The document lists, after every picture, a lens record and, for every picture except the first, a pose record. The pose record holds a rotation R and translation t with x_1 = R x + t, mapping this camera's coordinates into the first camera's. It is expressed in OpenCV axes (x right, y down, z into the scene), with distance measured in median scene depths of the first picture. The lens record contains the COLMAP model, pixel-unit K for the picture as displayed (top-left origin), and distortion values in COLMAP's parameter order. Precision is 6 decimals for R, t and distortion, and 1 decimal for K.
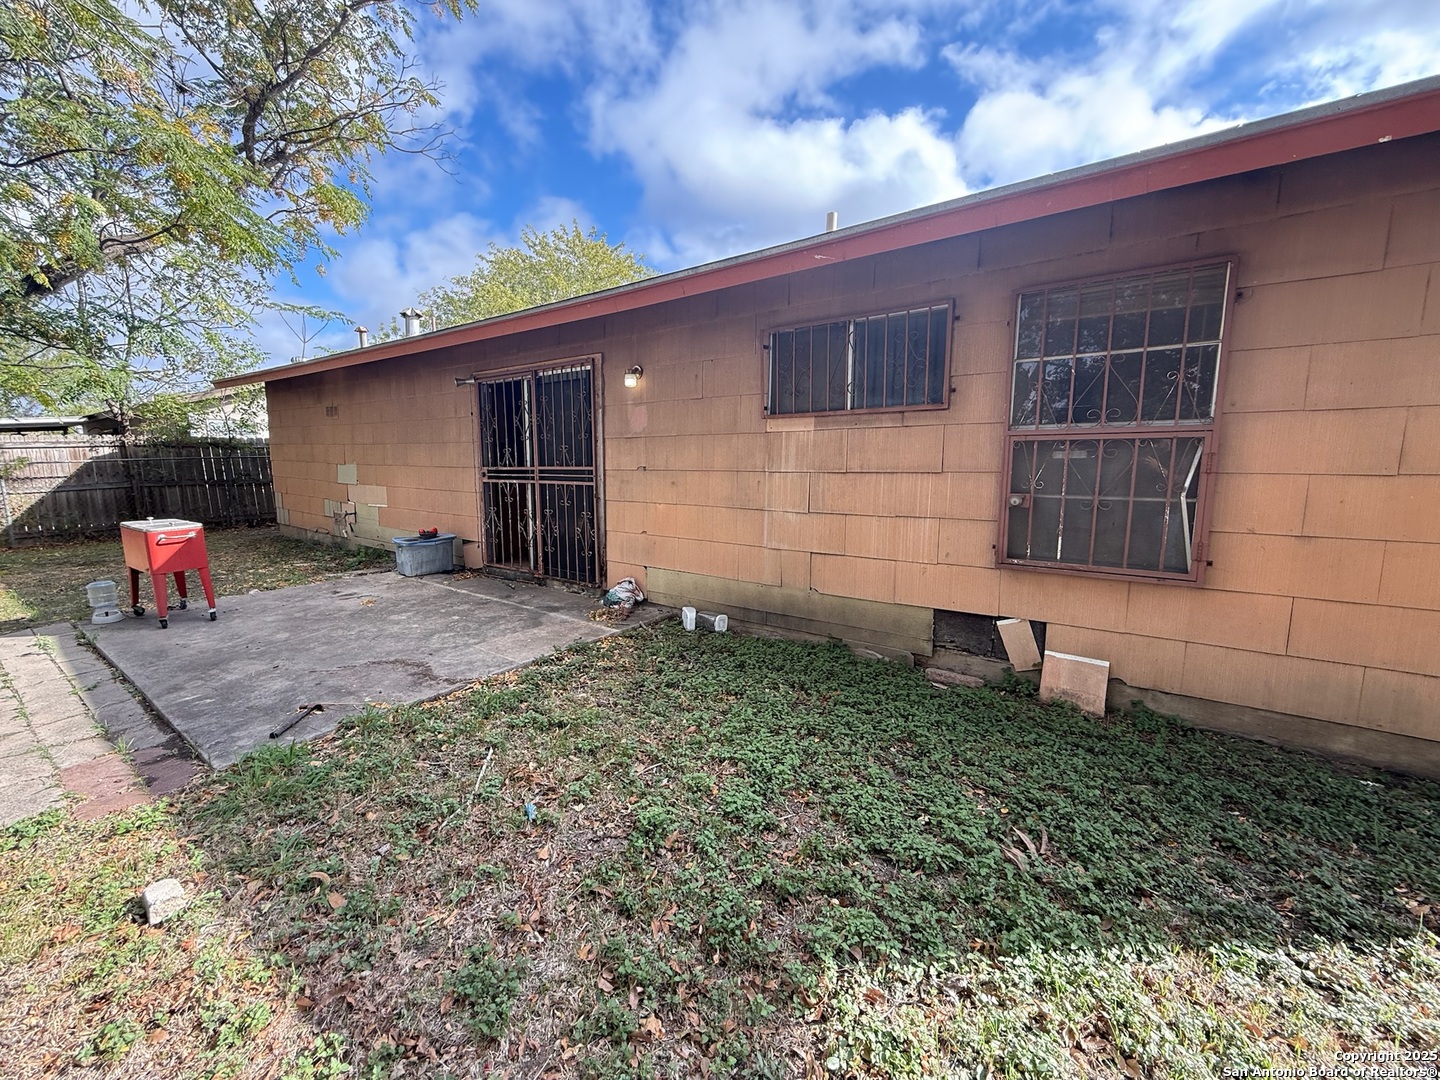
lens RADIAL K [[572.9, 0, 717.0], [0, 572.9, 536.1], [0, 0, 1]] dist [-0.000907, -0.000149]
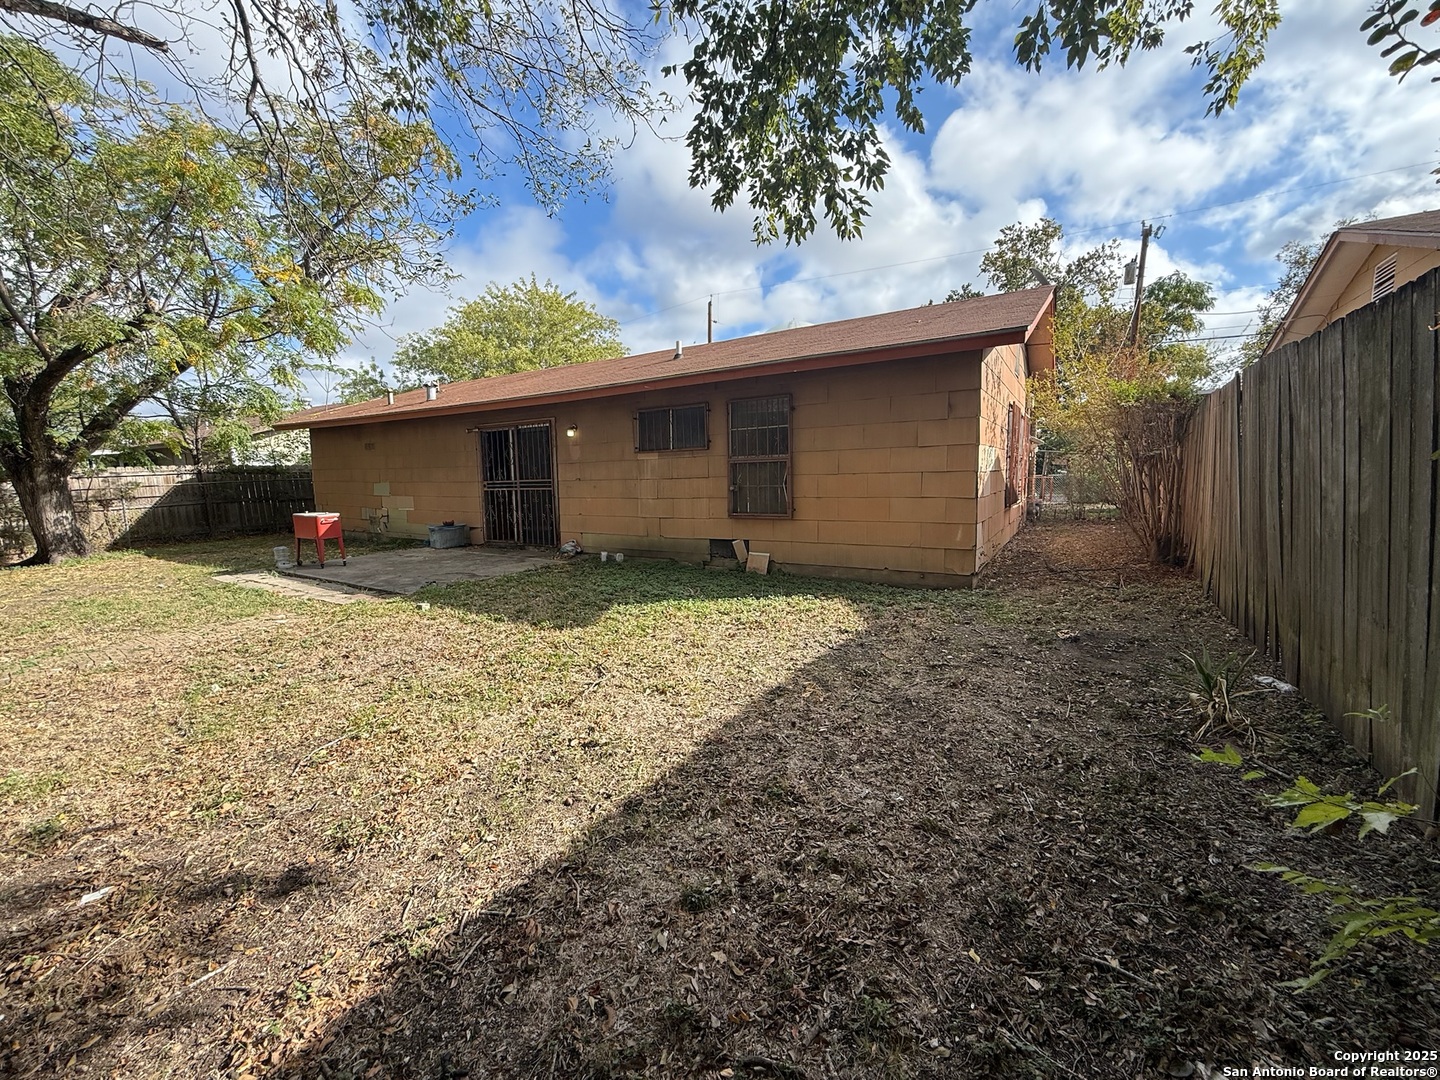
lens RADIAL K [[572.9, 0, 716.5], [0, 572.9, 542.2], [0, 0, 1]] dist [-0.000907, -0.000149]
pose [[0.997687, -0.026179, 0.062729, 0.189346], [0.027265, 0.999492, -0.016526, 0.124861], [-0.062265, 0.018198, 0.997894, -0.853042]]
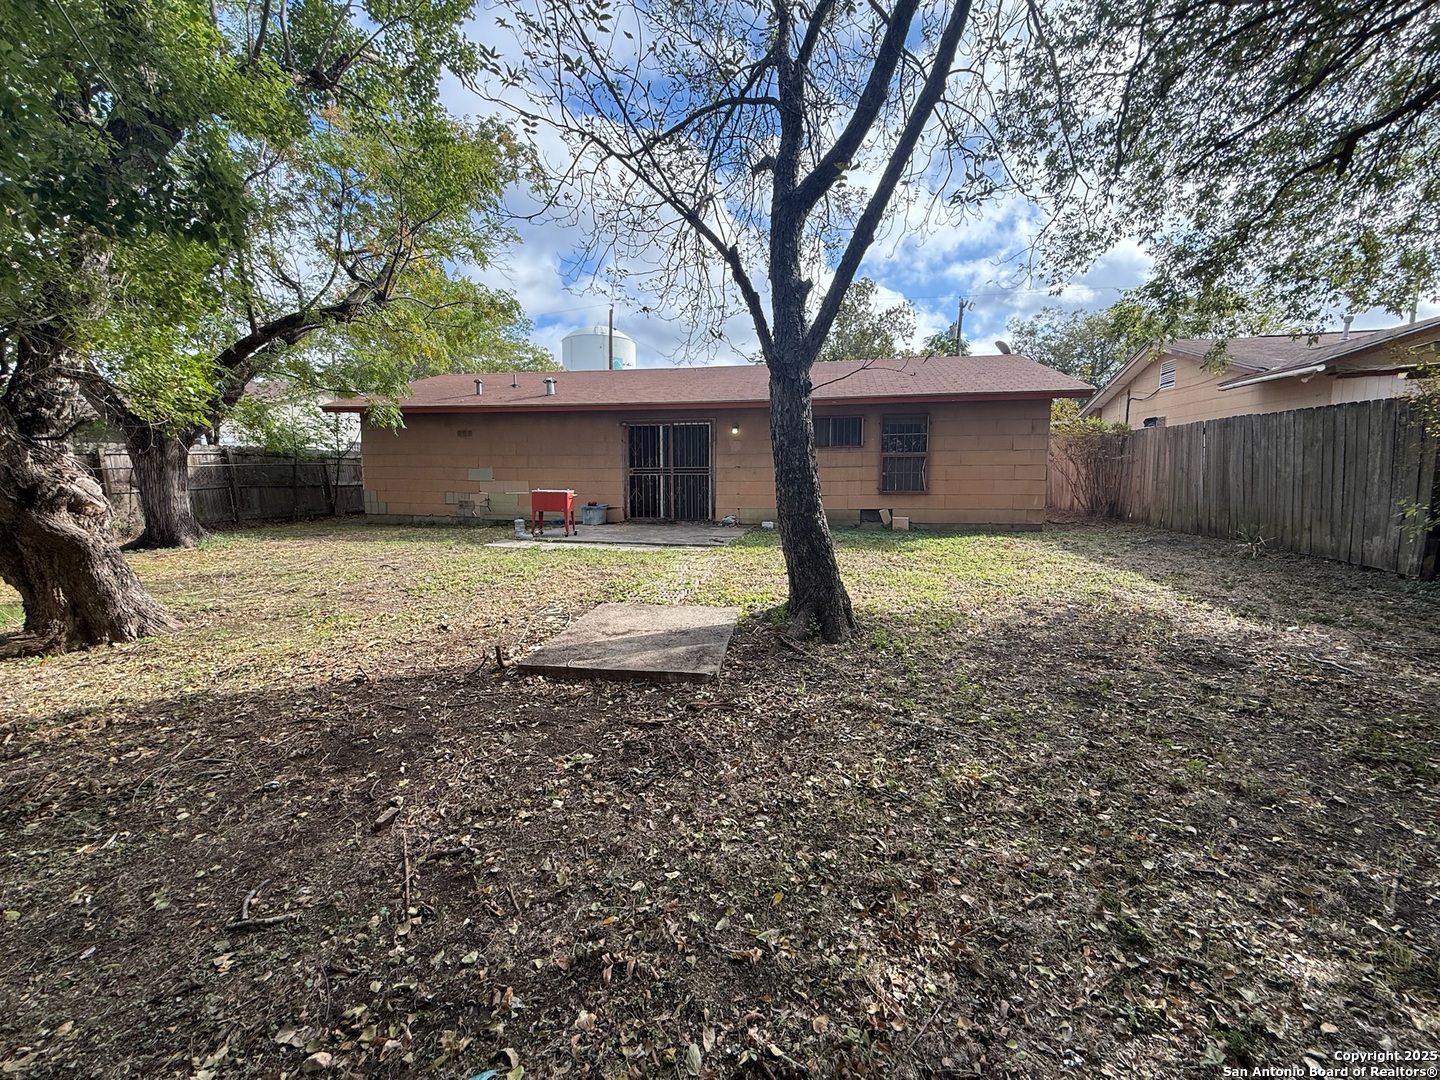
lens RADIAL K [[572.9, 0, 713.9], [0, 572.9, 538.0], [0, 0, 1]] dist [-0.000907, -0.000149]
pose [[0.904269, -0.047678, 0.424292, -1.222363], [0.058346, 0.998222, -0.012180, 0.197336], [-0.422957, 0.035770, 0.905443, -1.092842]]
